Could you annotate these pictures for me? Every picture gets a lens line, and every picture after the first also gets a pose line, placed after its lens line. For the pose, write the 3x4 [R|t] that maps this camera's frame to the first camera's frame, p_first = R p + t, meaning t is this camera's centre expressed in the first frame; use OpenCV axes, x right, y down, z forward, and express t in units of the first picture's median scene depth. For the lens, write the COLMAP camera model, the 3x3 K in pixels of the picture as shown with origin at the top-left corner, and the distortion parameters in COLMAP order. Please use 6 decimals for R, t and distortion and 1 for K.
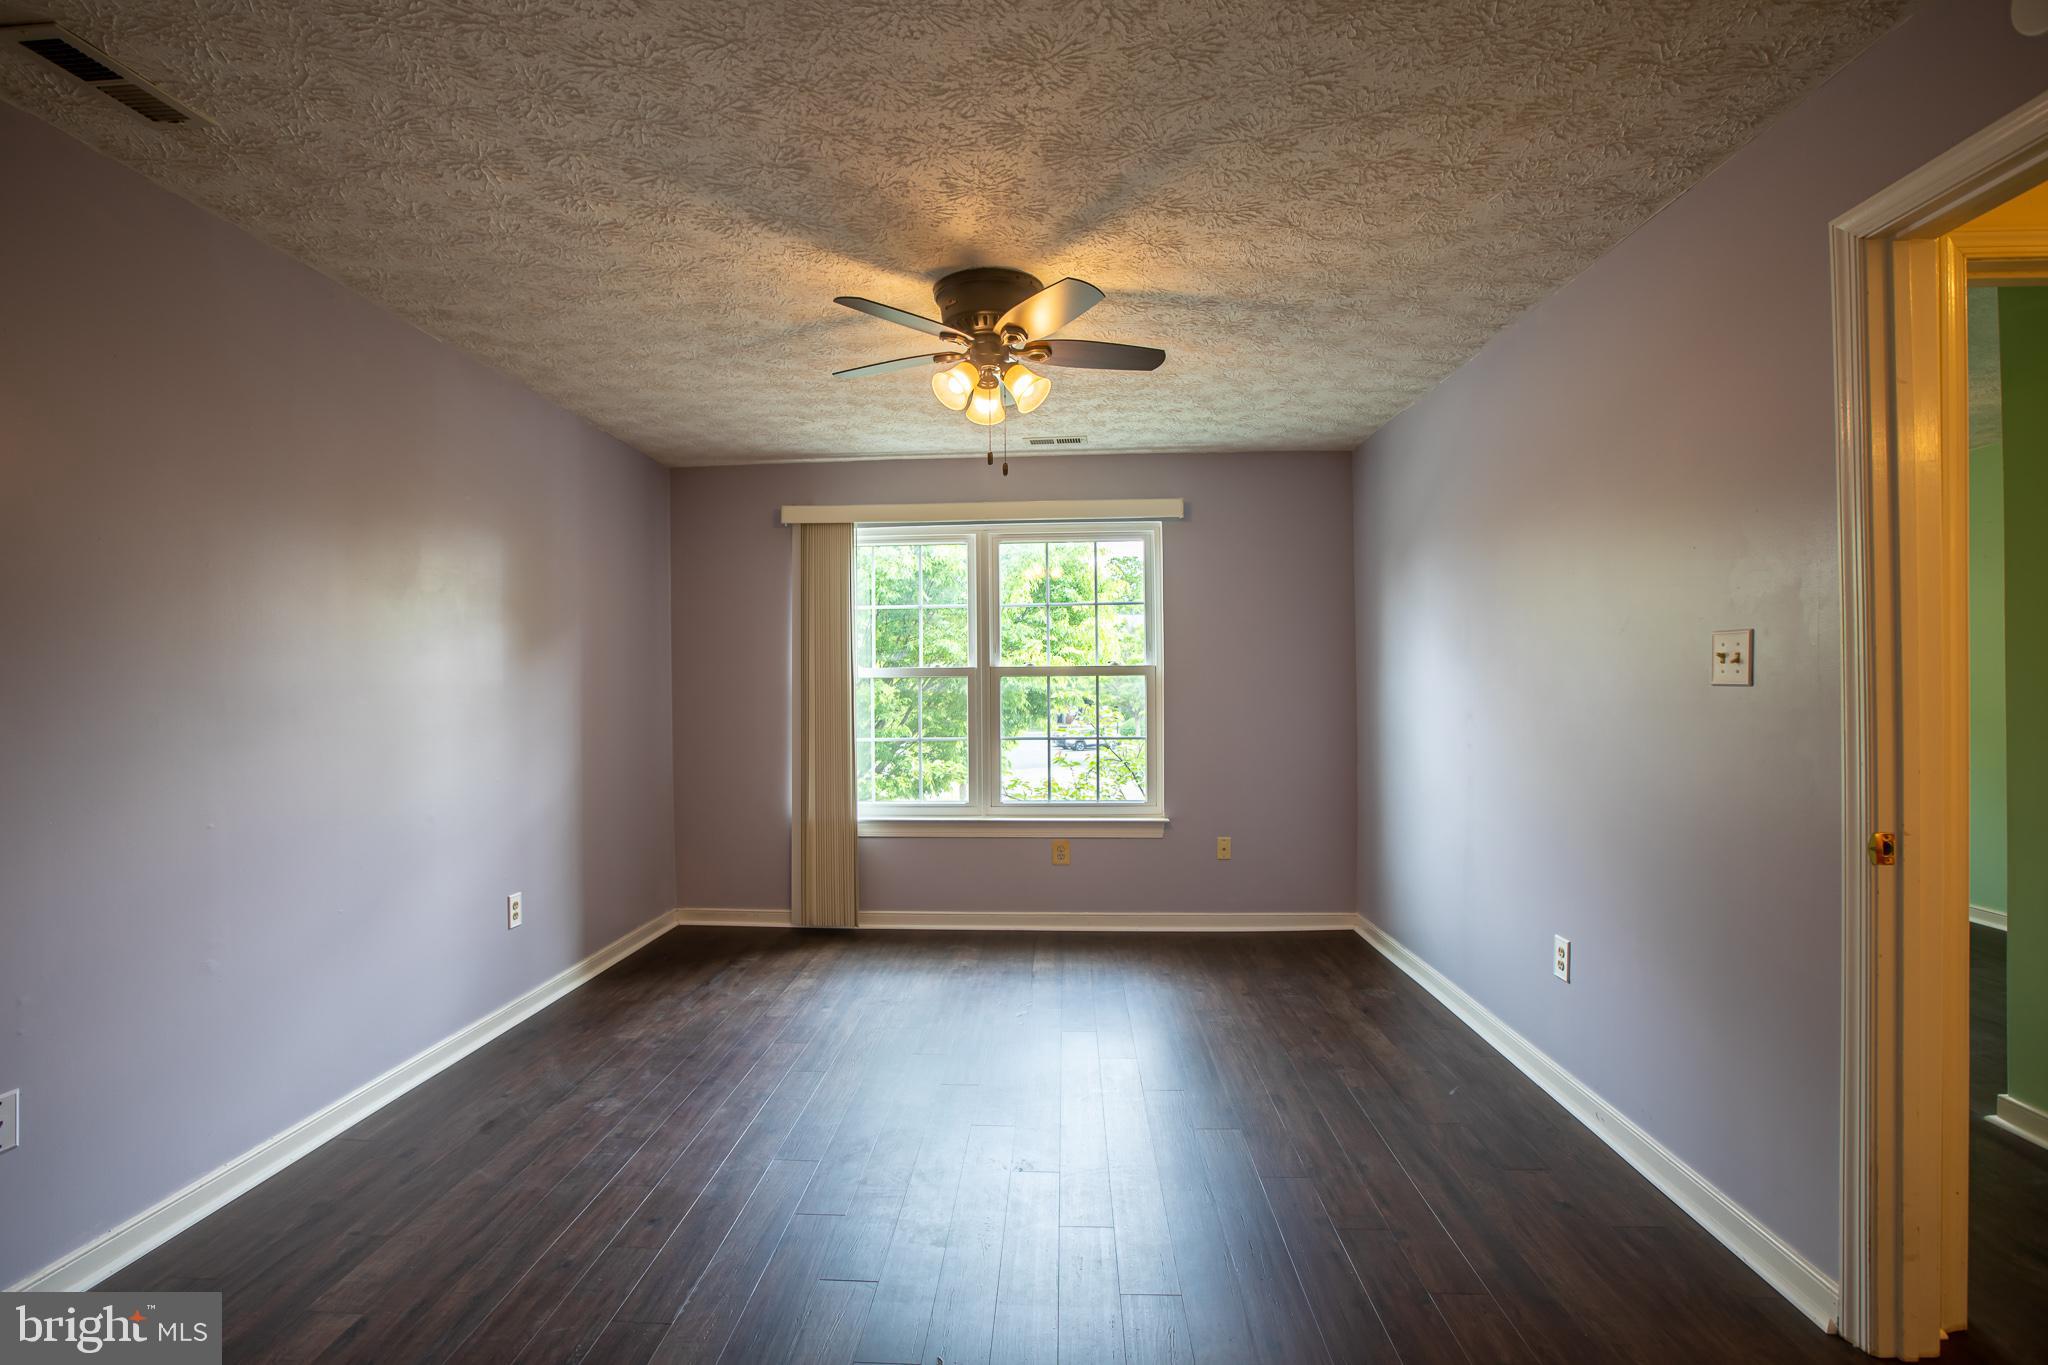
lens RADIAL K [[946.8, 0, 1022.1], [0, 946.8, 680.1], [0, 0, 1]] dist [-0.052666, 0.024517]
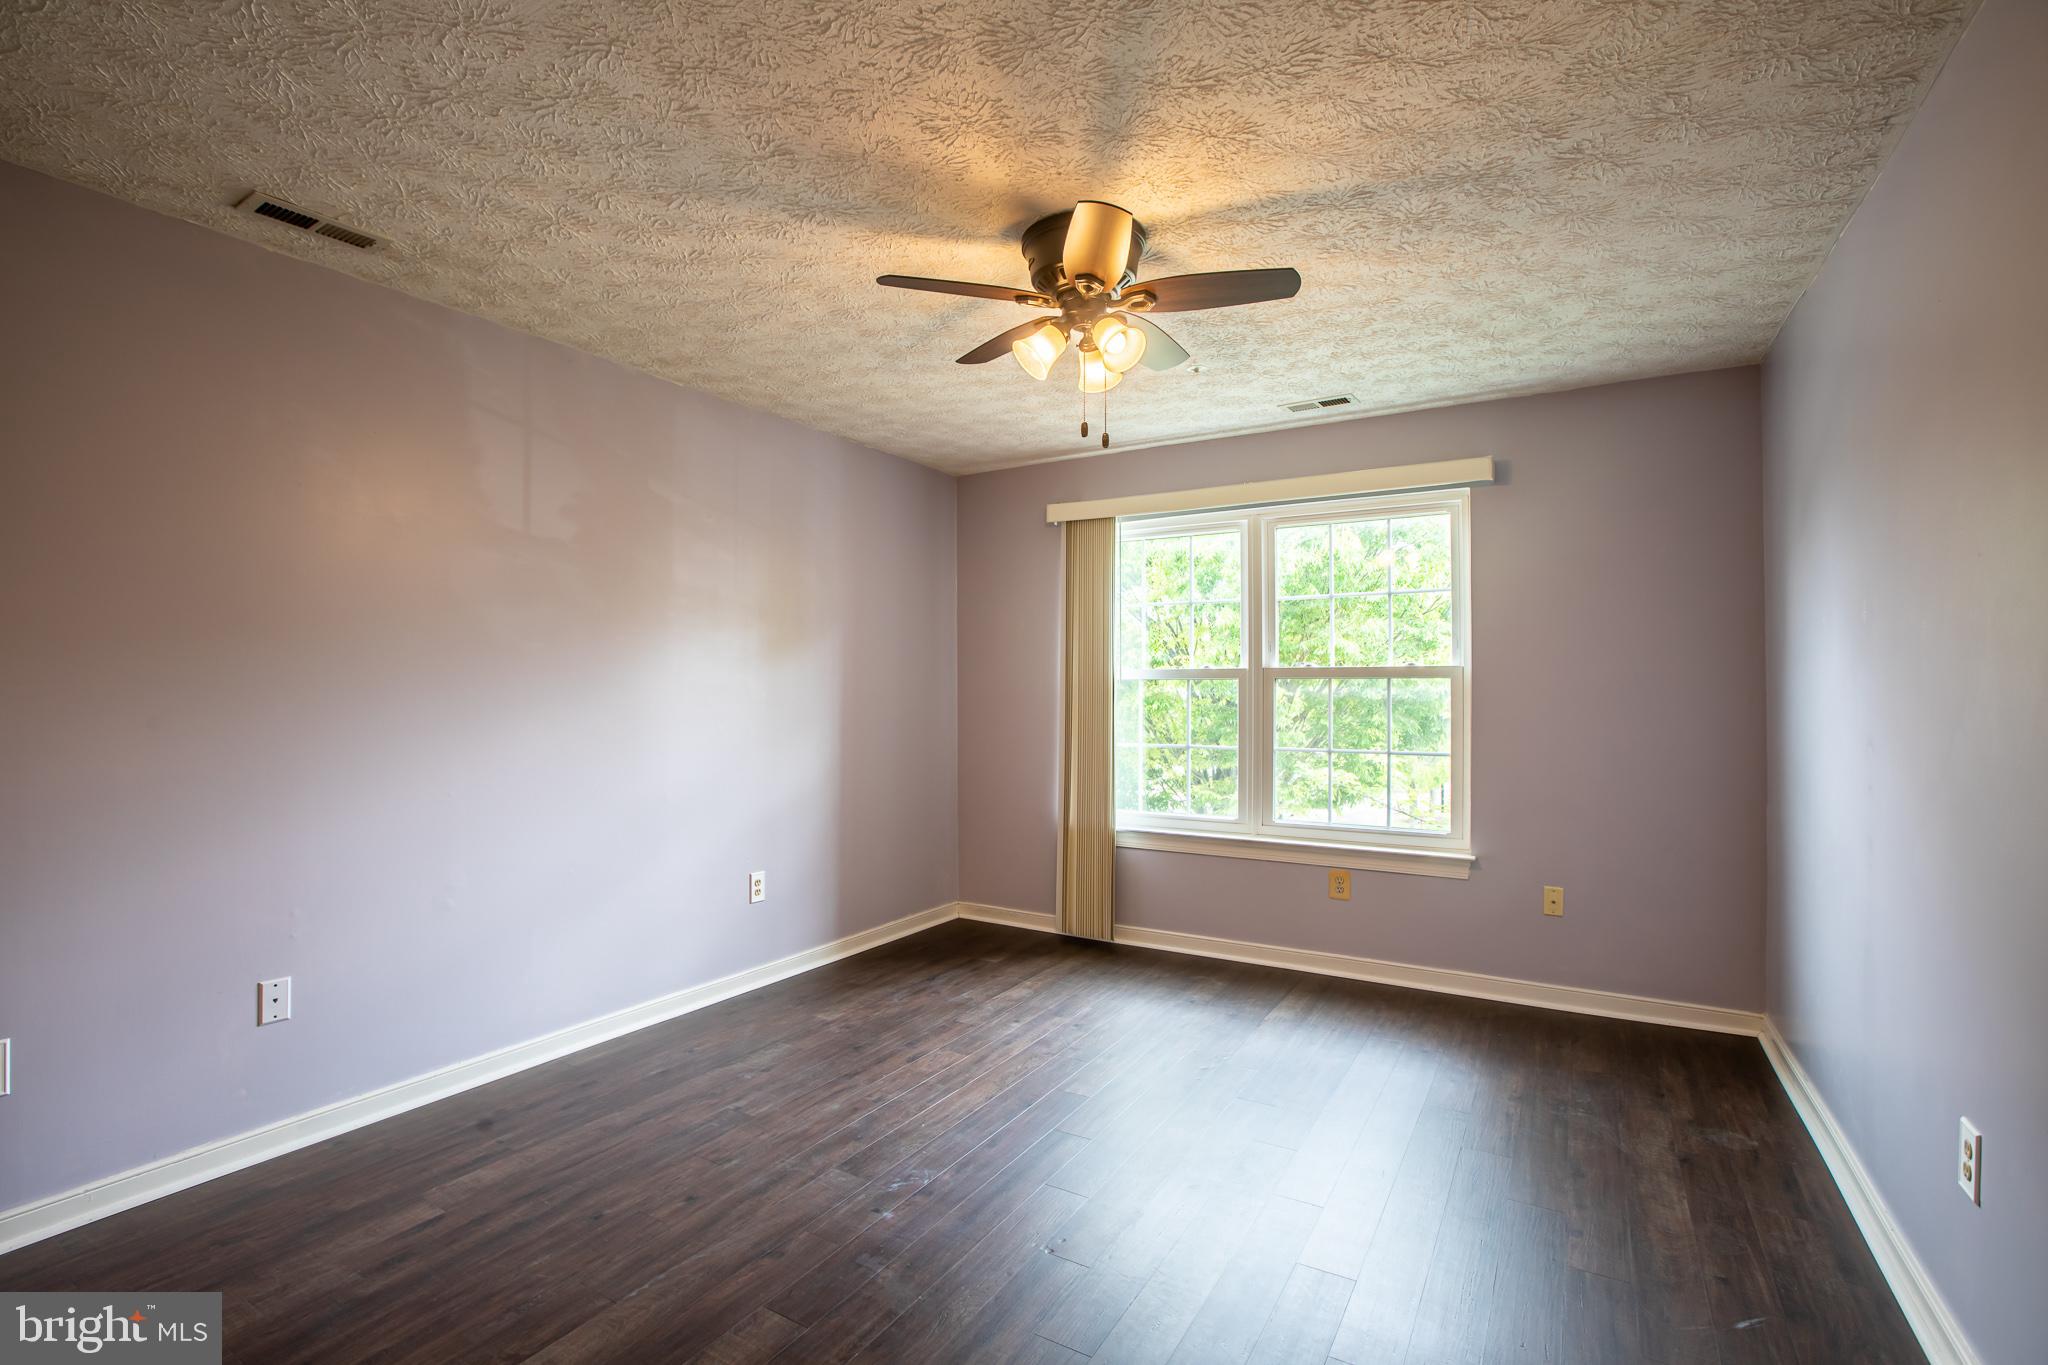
lens RADIAL K [[946.8, 0, 1022.1], [0, 946.8, 680.1], [0, 0, 1]] dist [-0.052666, 0.024517]
pose [[0.877871, 0.004548, -0.478876, 0.240298], [-0.005721, 0.999983, -0.000990, -0.000586], [0.478863, 0.003609, 0.877882, 0.145339]]
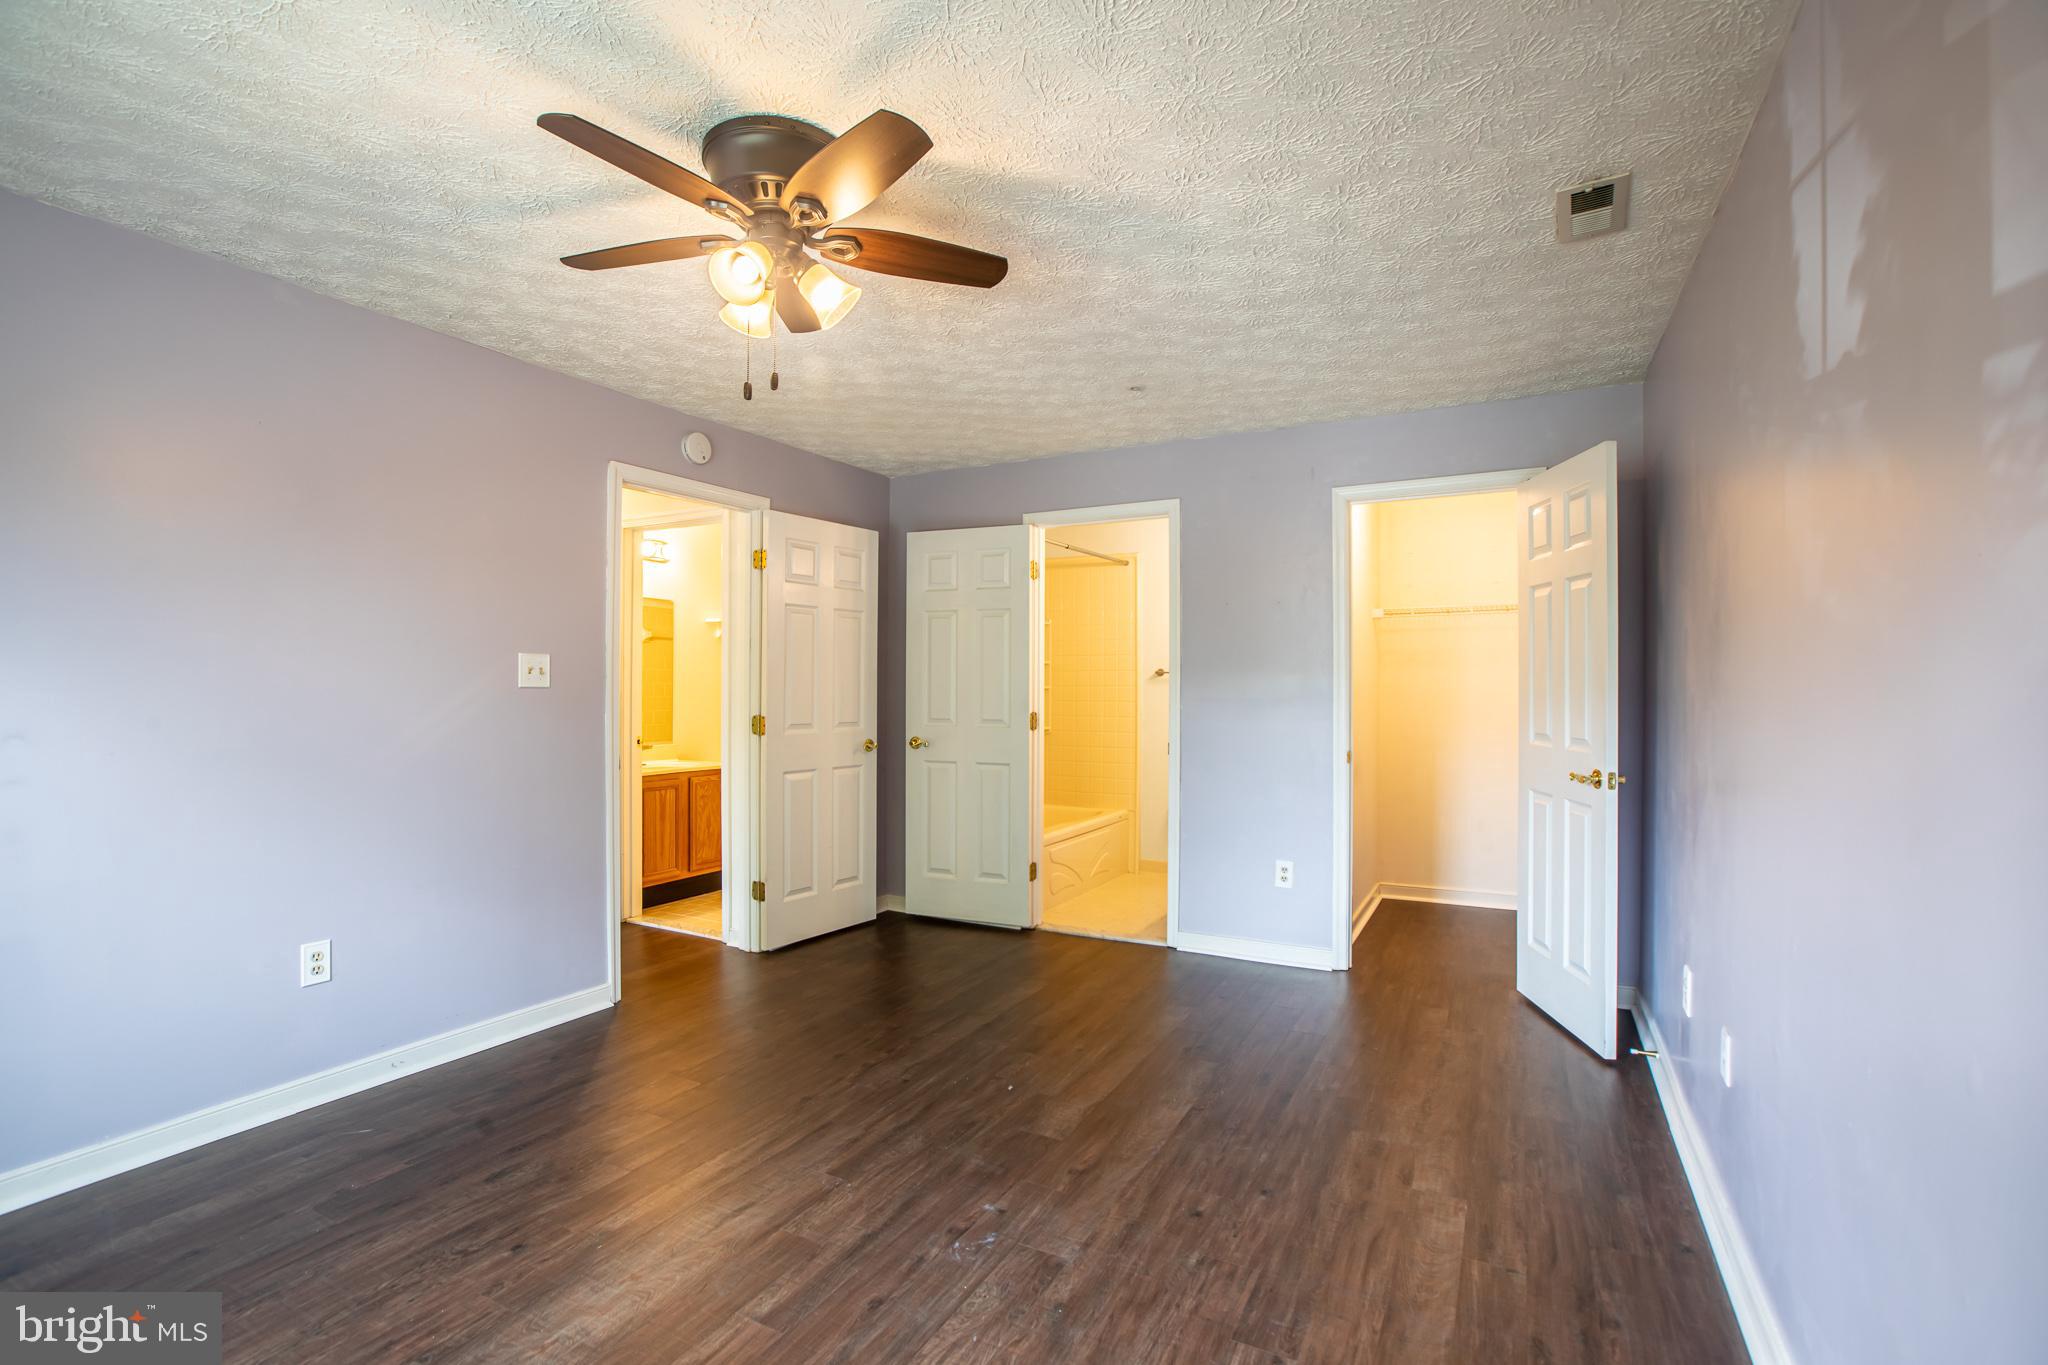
lens RADIAL K [[938.8, 0, 1015.7], [0, 938.8, 681.8], [0, 0, 1]] dist [-0.053341, 0.000061]
pose [[-0.899522, 0.004193, 0.436855, -0.368626], [0.000779, 0.999968, -0.007993, 0.005870], [-0.436874, -0.006850, -0.899497, 1.115736]]
